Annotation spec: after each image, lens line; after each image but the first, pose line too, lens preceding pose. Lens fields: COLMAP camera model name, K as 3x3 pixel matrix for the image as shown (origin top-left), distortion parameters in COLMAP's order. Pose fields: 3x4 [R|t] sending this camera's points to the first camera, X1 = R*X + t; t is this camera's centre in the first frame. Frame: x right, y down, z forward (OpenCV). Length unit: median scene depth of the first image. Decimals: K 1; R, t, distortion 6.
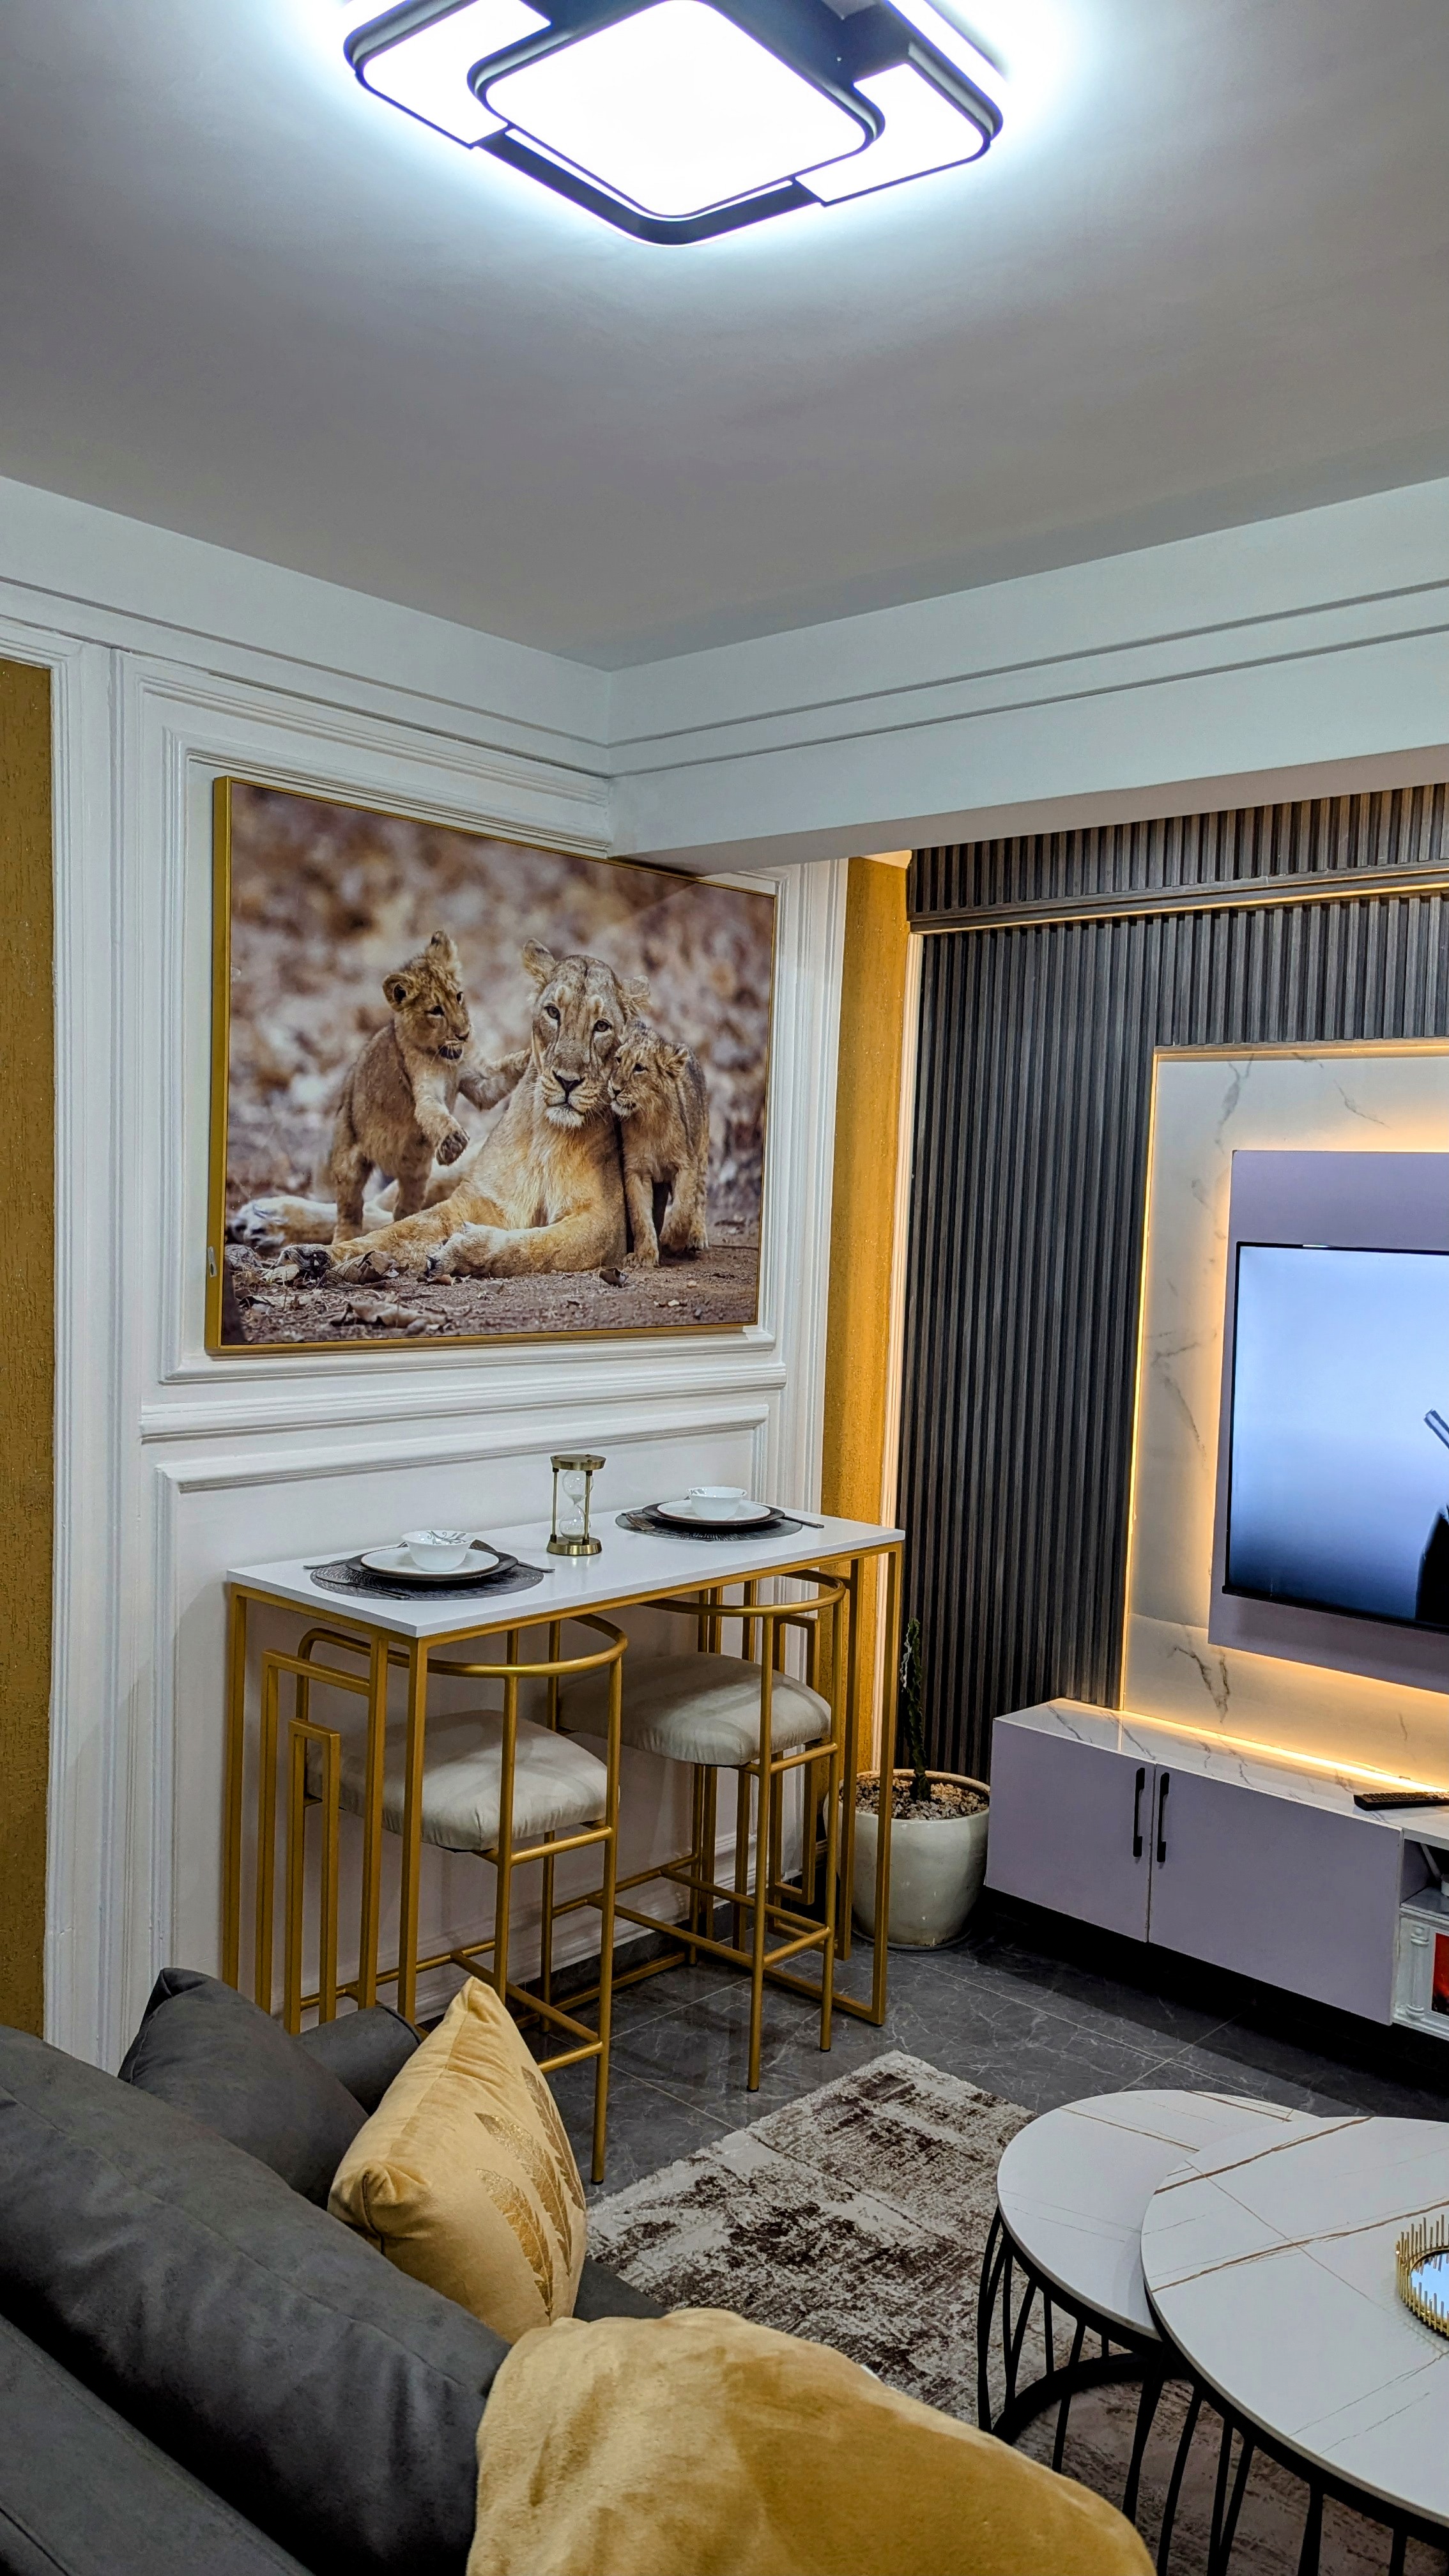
lens RADIAL K [[1832.0, 0, 724.7], [0, 1832.0, 1301.7], [0, 0, 1]] dist [0.017907, -0.006080]
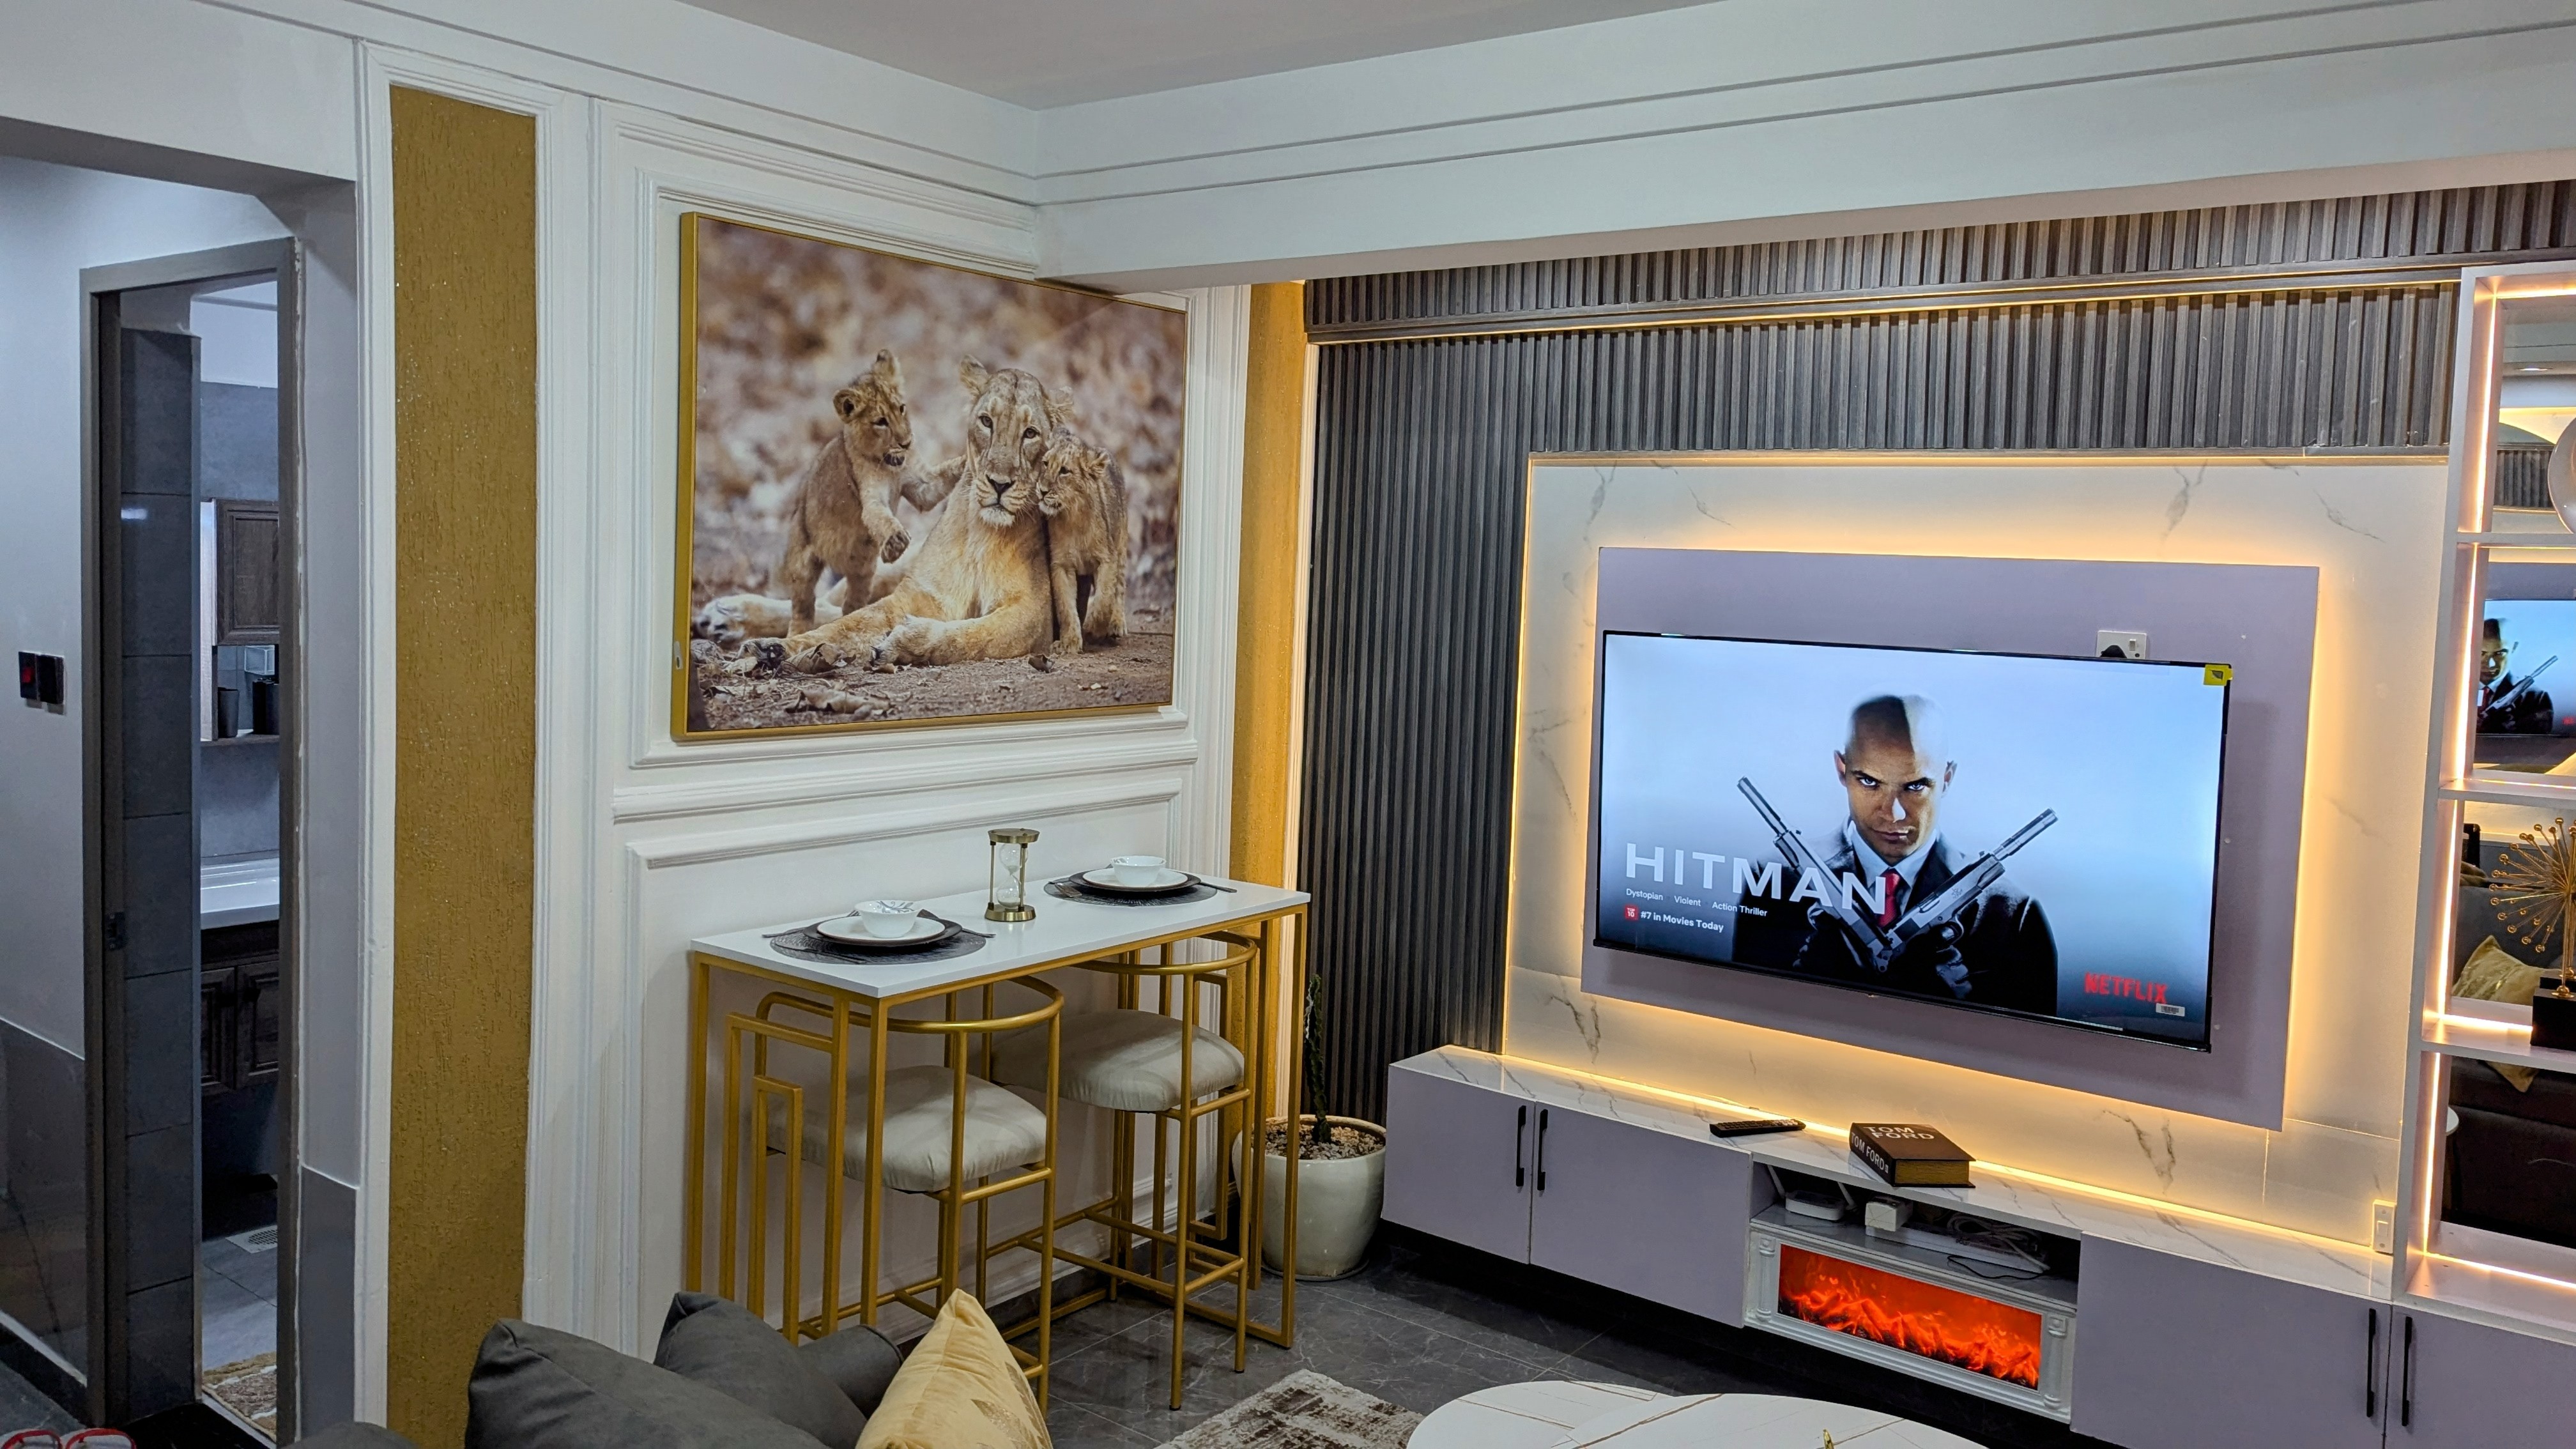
lens RADIAL K [[1832.0, 0, 1244.3], [0, 1832.0, 626.0], [0, 0, 1]] dist [0.017907, -0.006080]
pose [[0.997035, -0.002702, 0.076902, -0.025674], [0.004180, 0.999810, -0.019059, -0.015317], [-0.076836, 0.019324, 0.996856, -0.099173]]
